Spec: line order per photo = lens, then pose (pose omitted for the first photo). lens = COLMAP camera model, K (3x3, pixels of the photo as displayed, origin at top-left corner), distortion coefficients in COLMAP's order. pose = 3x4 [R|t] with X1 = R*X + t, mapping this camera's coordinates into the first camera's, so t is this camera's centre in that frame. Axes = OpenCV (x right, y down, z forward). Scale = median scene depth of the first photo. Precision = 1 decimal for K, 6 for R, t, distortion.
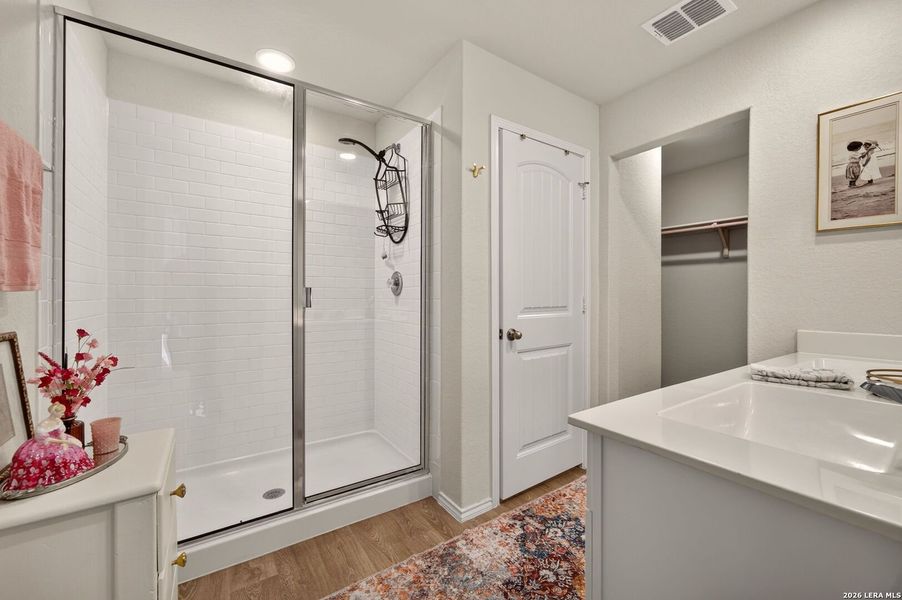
lens RADIAL K [[367.9, 0, 449.5], [0, 367.9, 295.0], [0, 0, 1]] dist [-0.003560, -0.000142]
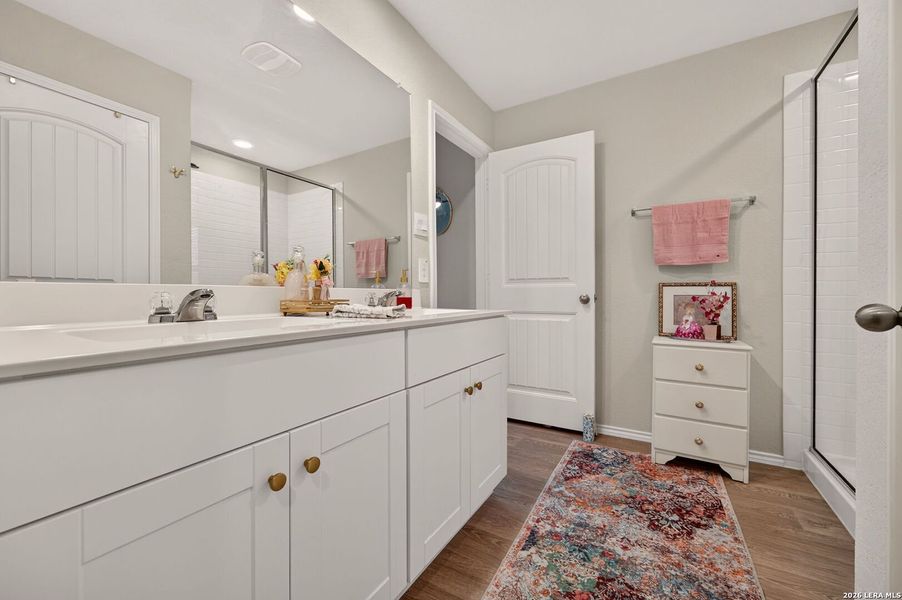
lens RADIAL K [[367.9, 0, 450.1], [0, 367.9, 296.6], [0, 0, 1]] dist [-0.003560, -0.000142]
pose [[-0.898005, -0.001871, -0.439981, 0.860482], [-0.007360, 0.999915, 0.010769, 0.120365], [0.439924, 0.012909, -0.897942, 1.493360]]
